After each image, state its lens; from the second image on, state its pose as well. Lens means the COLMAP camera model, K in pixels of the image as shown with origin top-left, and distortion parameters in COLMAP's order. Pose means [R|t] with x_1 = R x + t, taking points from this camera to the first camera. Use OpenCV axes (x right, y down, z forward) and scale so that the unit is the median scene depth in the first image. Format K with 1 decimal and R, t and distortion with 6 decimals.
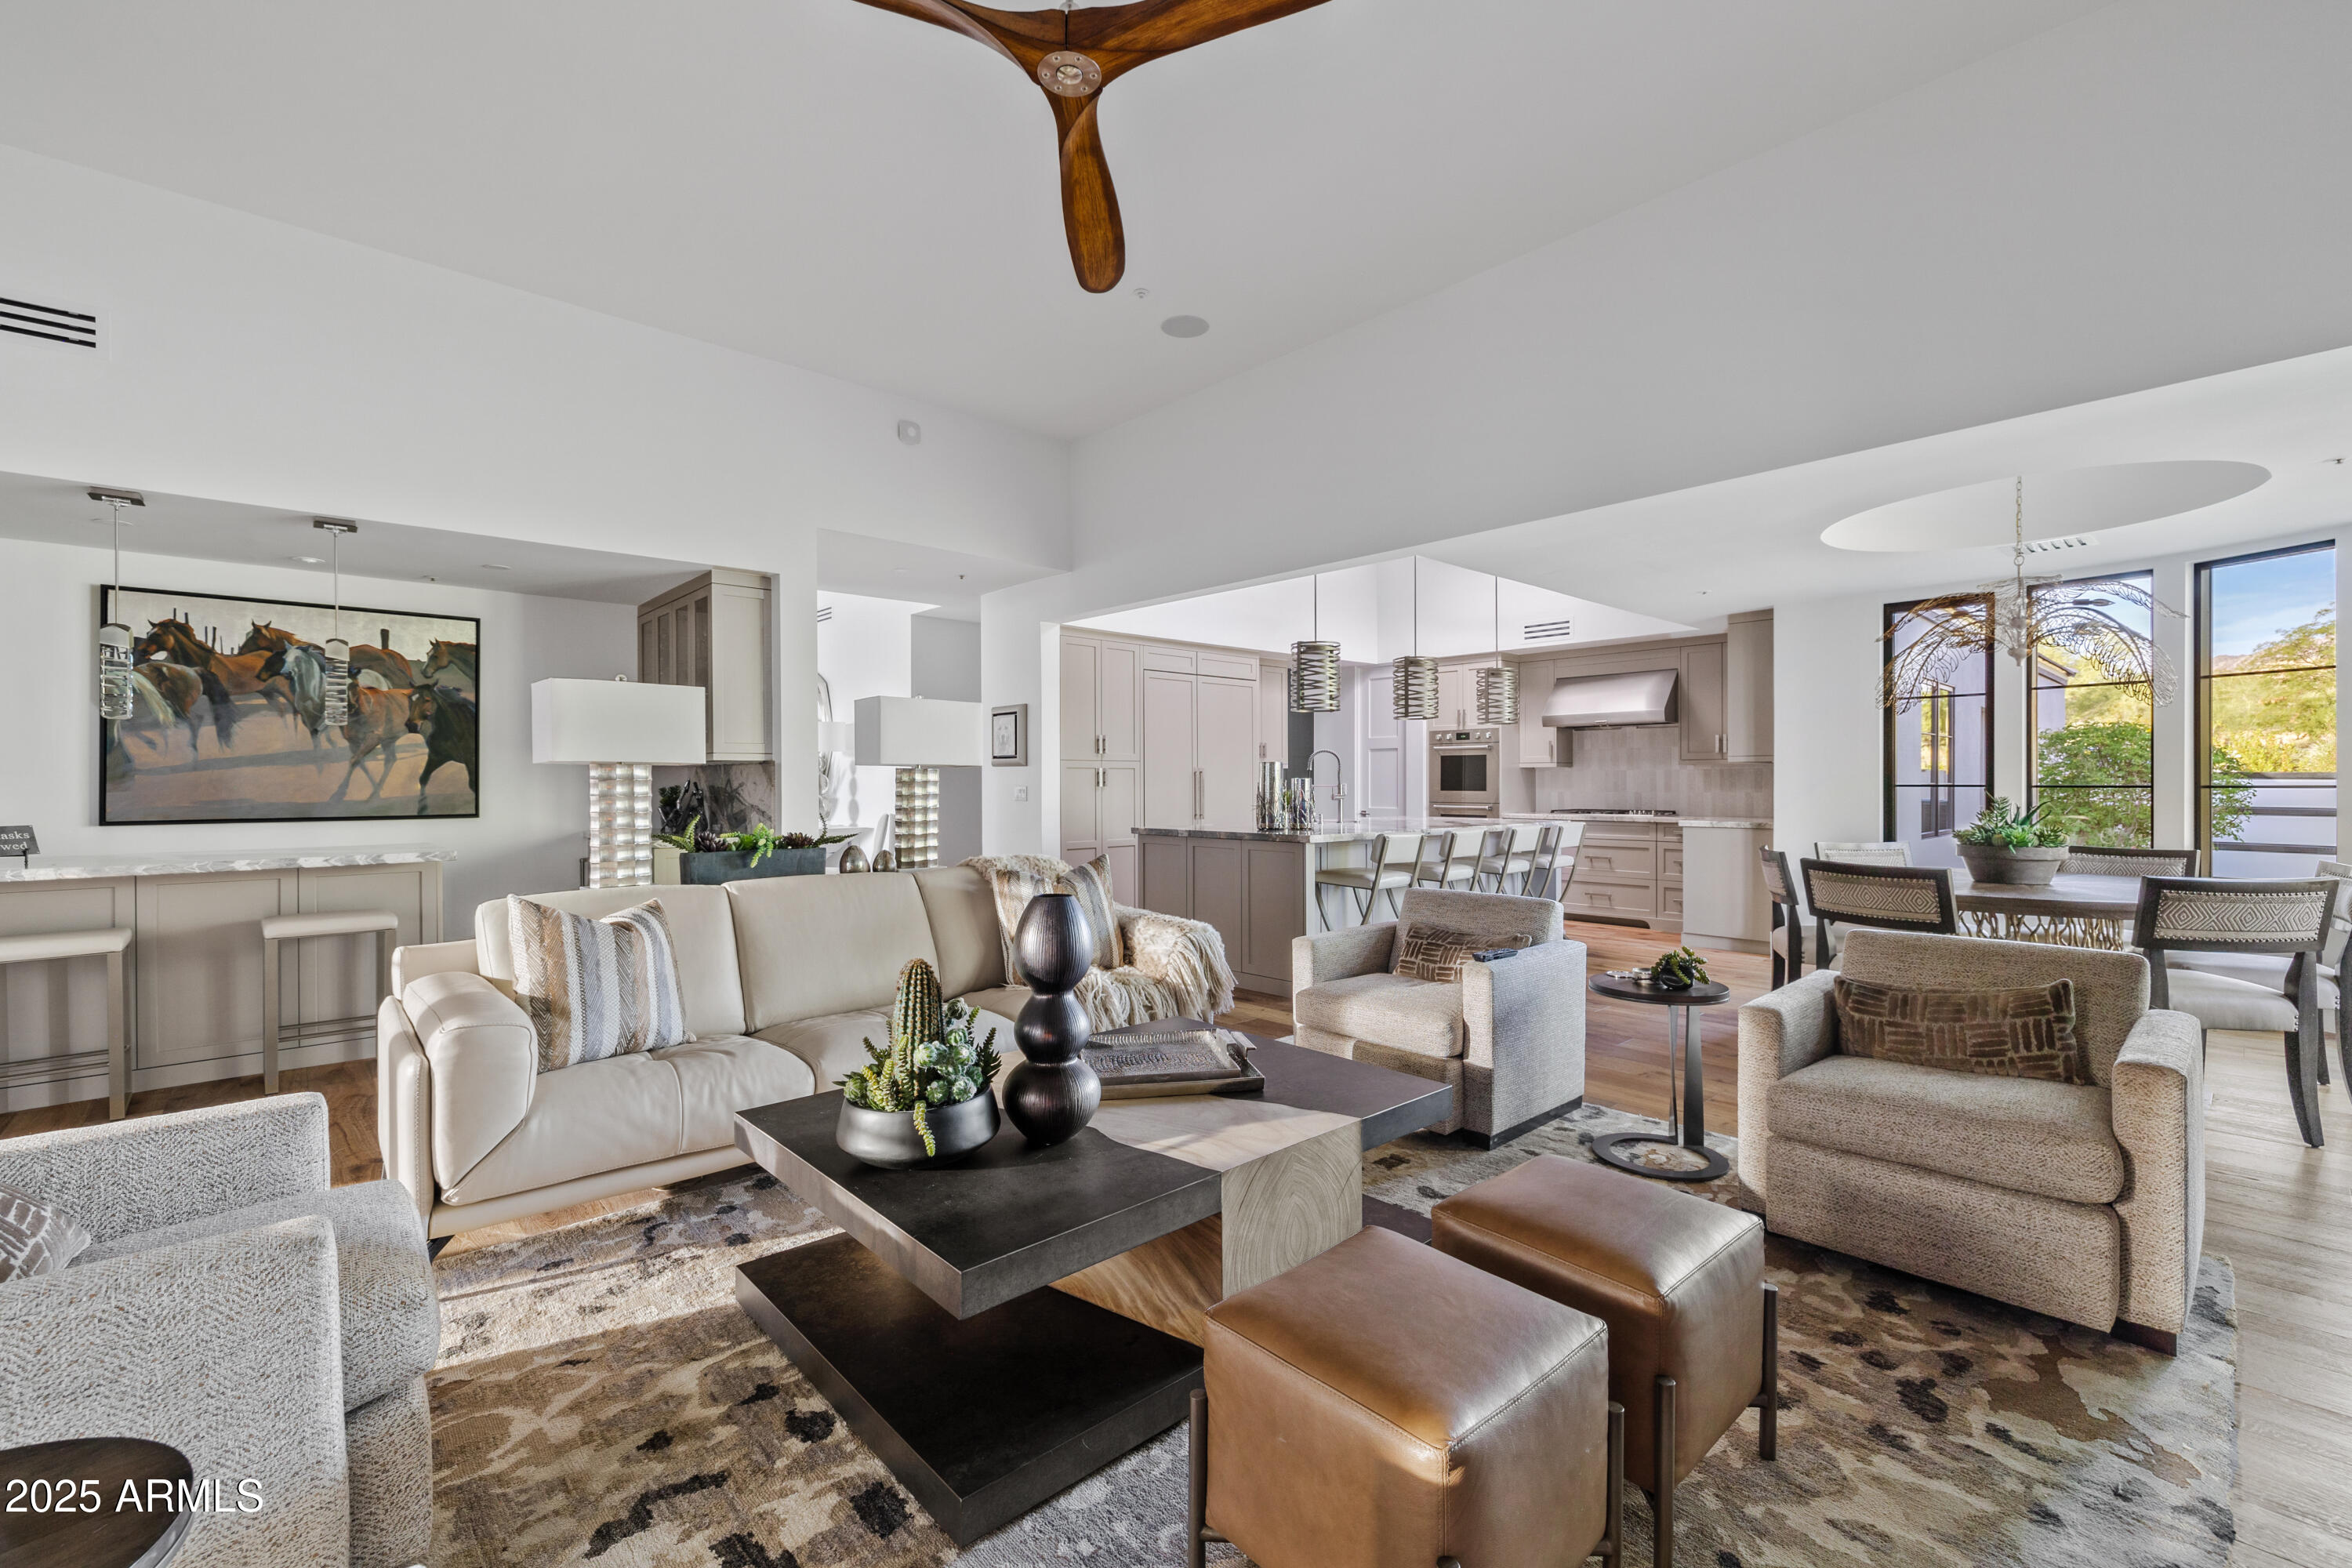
lens RADIAL K [[990.6, 0, 1180.8], [0, 990.6, 786.1], [0, 0, 1]] dist [-0.002403, 0.000749]
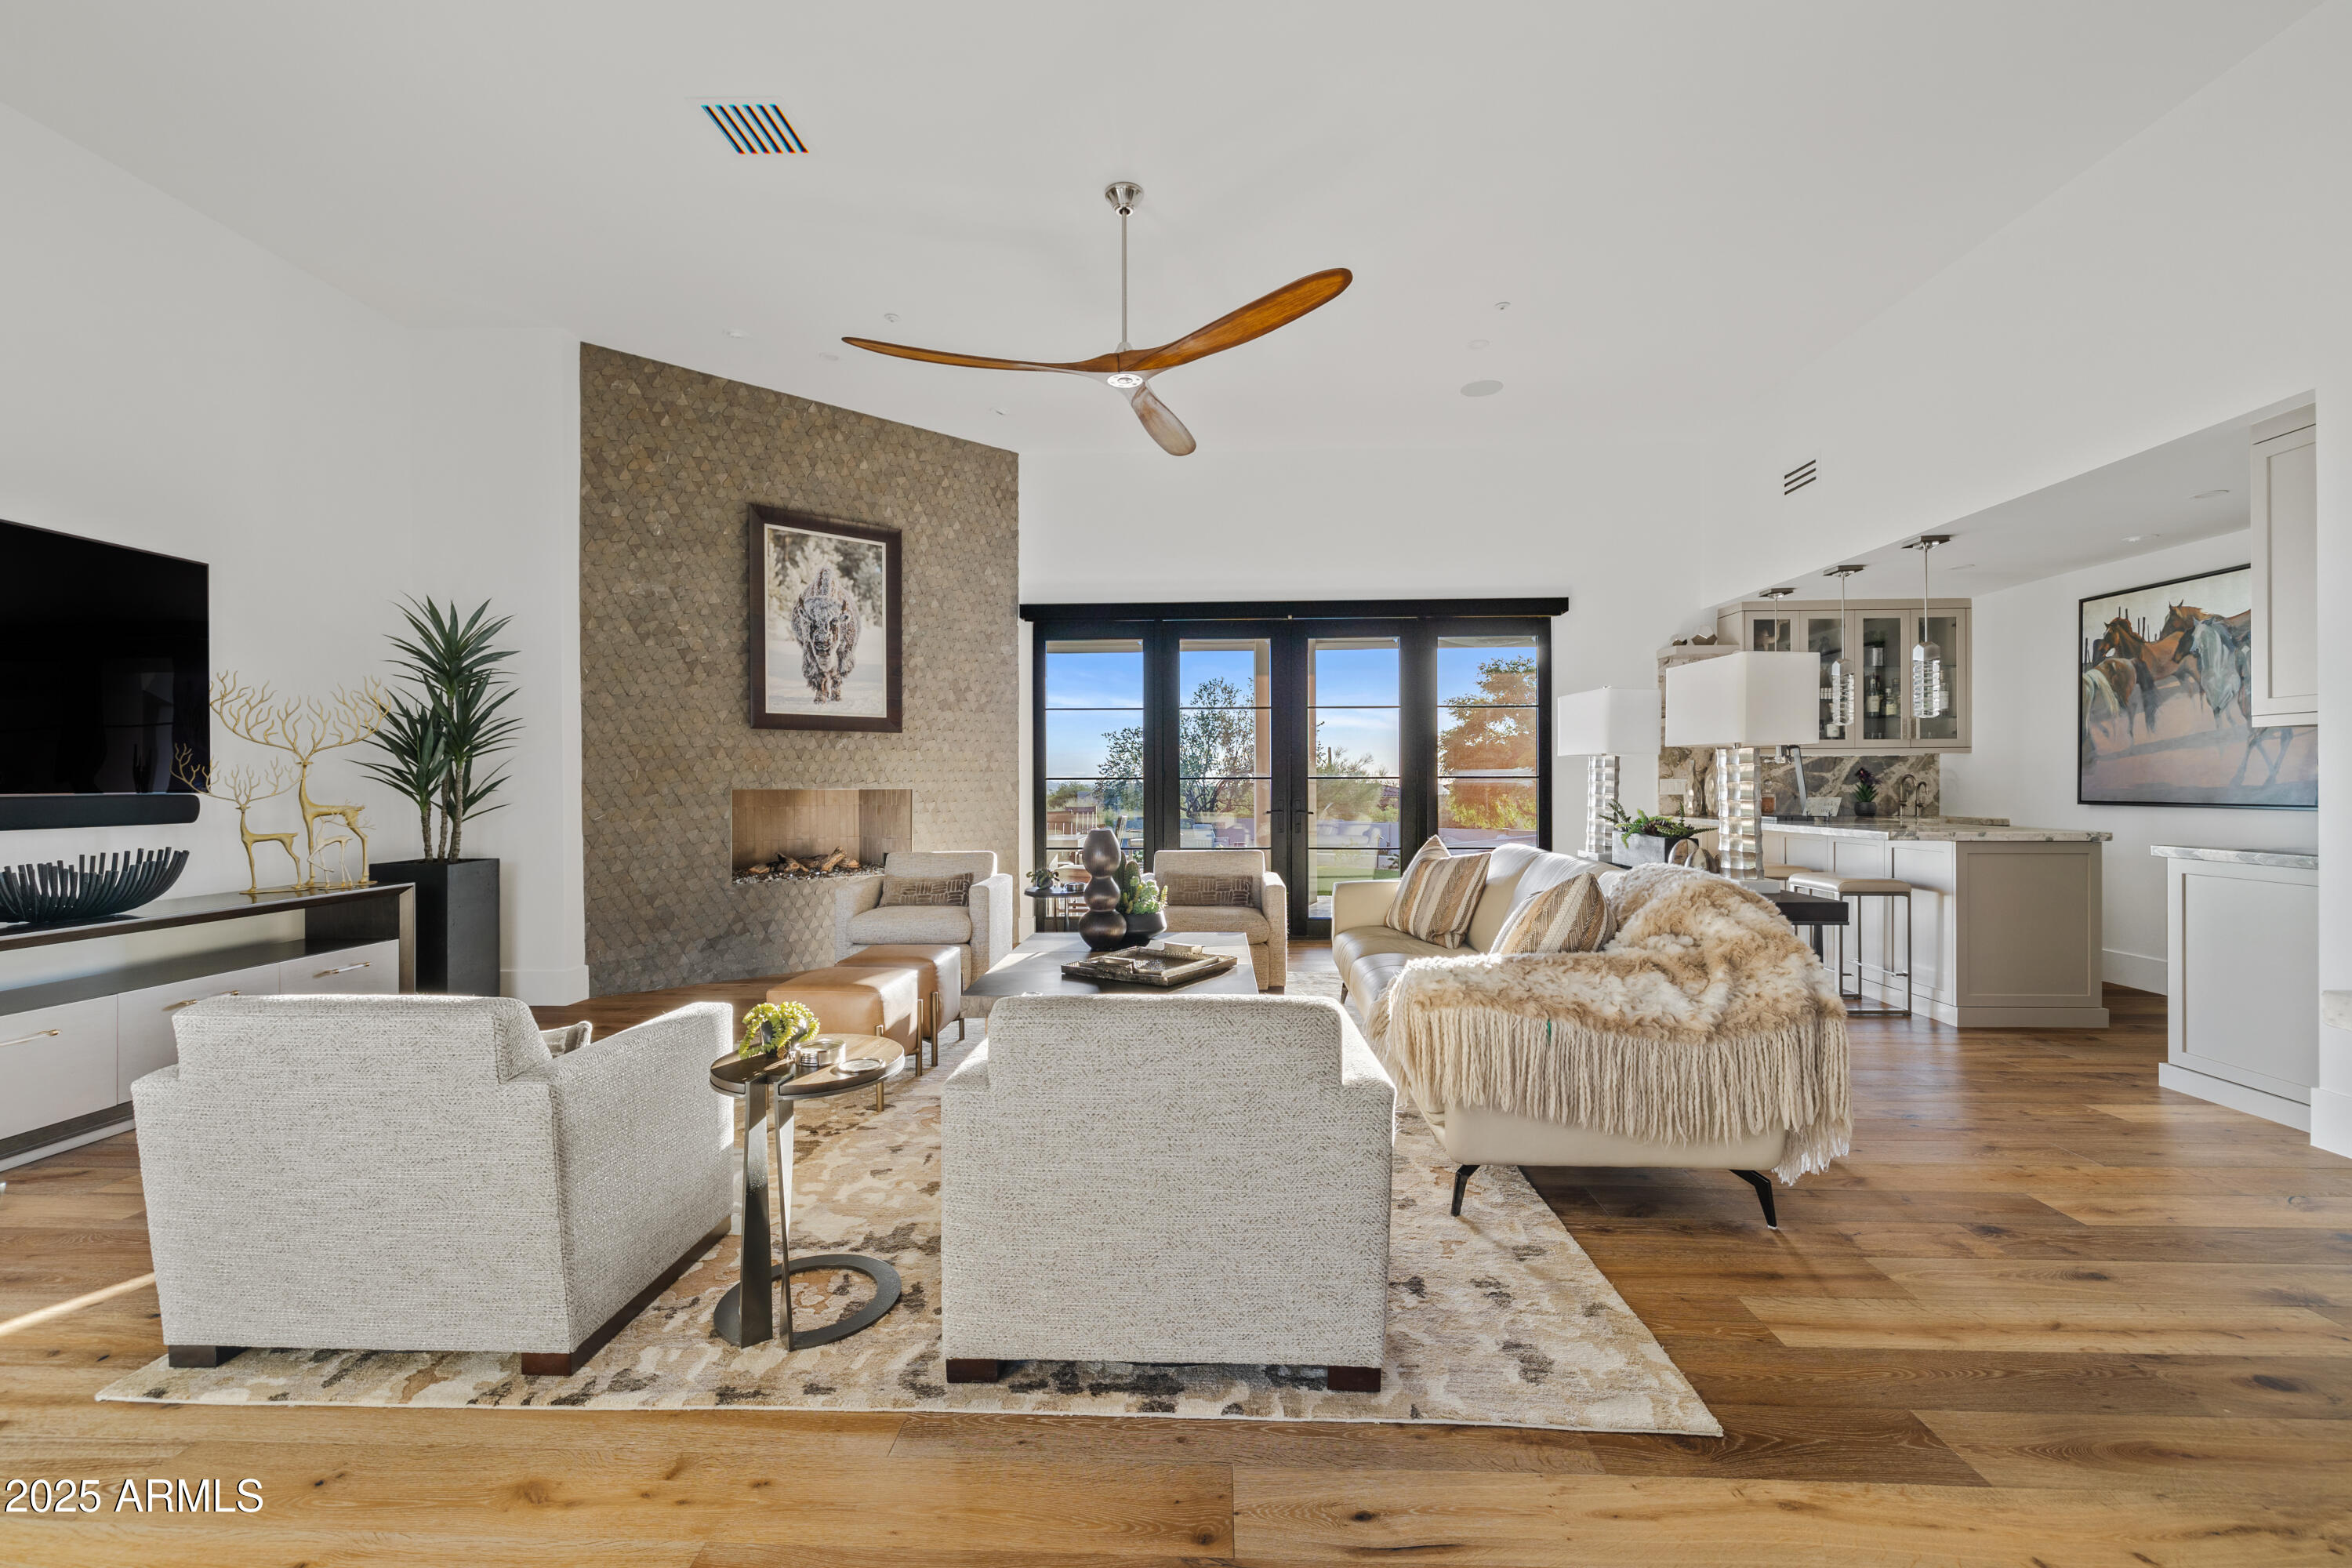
lens RADIAL K [[990.6, 0, 1178.6], [0, 990.6, 786.5], [0, 0, 1]] dist [-0.002403, 0.000749]
pose [[-0.705368, 0.011819, -0.708743, 0.473323], [0.007675, 0.999930, 0.009036, 0.000162], [0.708800, 0.000934, -0.705409, 1.003900]]
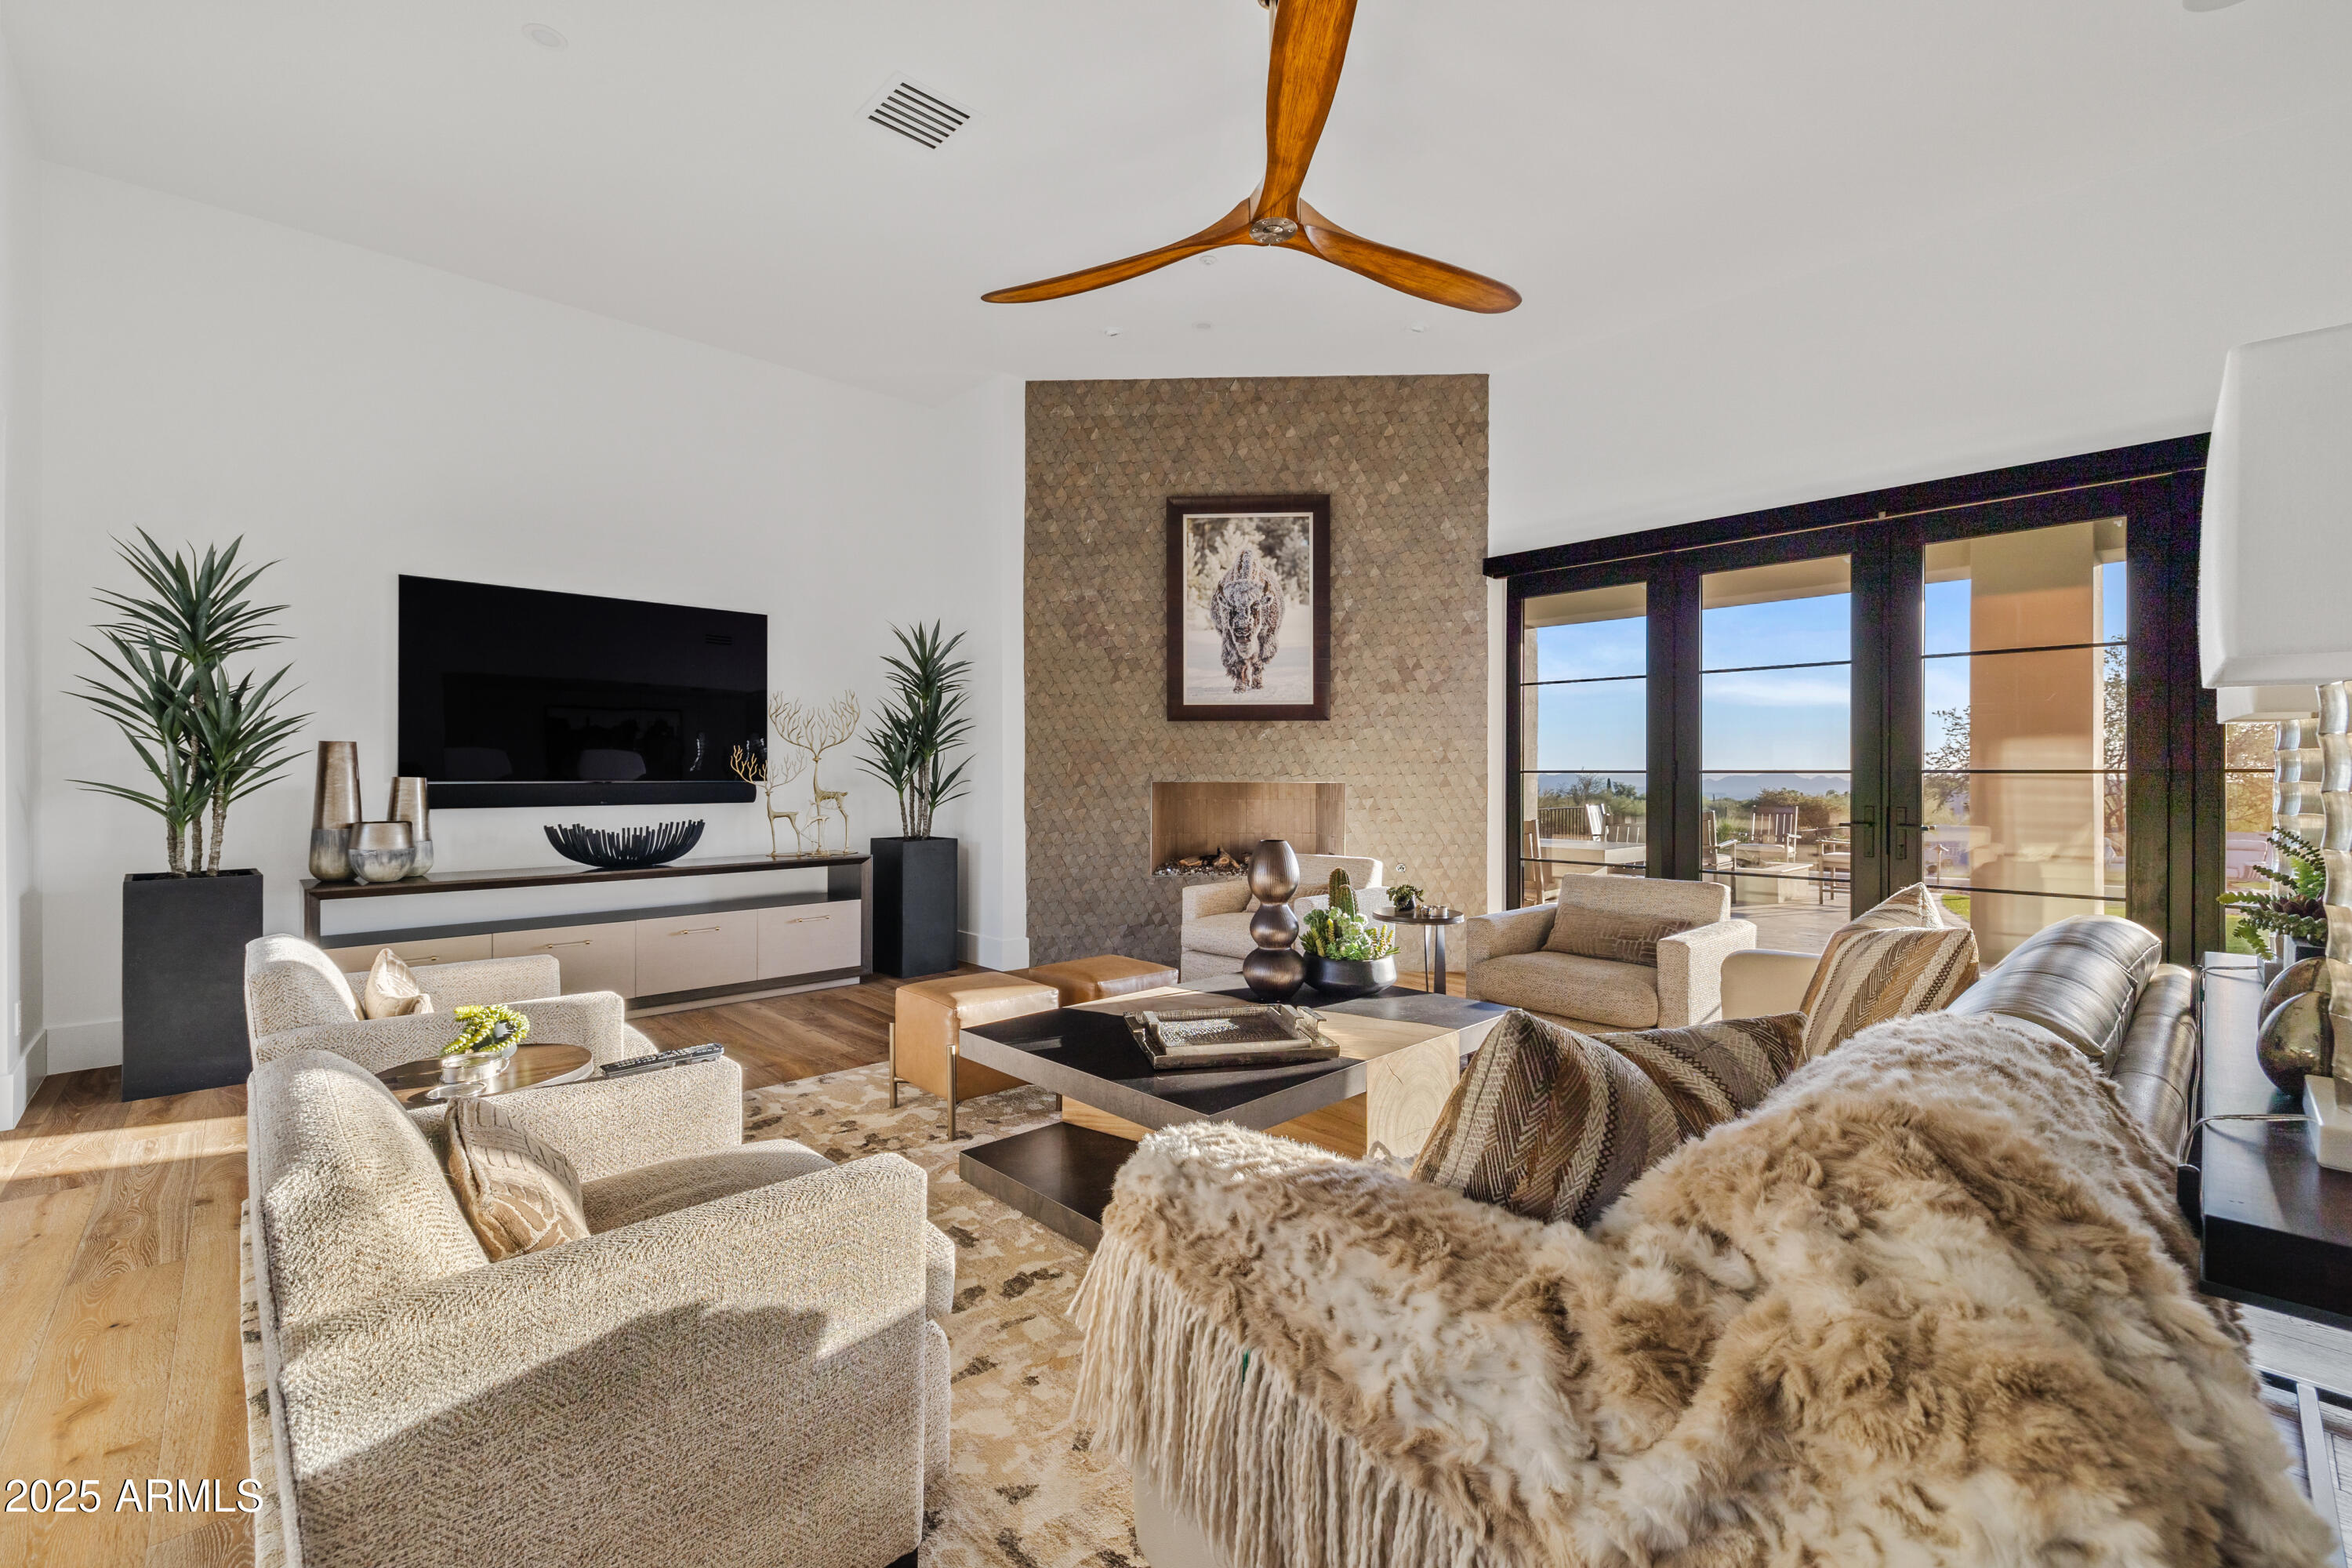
lens RADIAL K [[990.6, 0, 1179.3], [0, 990.6, 776.8], [0, 0, 1]] dist [-0.002403, 0.000749]
pose [[-0.999839, 0.004951, -0.017252, 0.015644], [0.004910, 0.999985, 0.002373, 0.001496], [0.017263, 0.002288, -0.999848, 0.995651]]
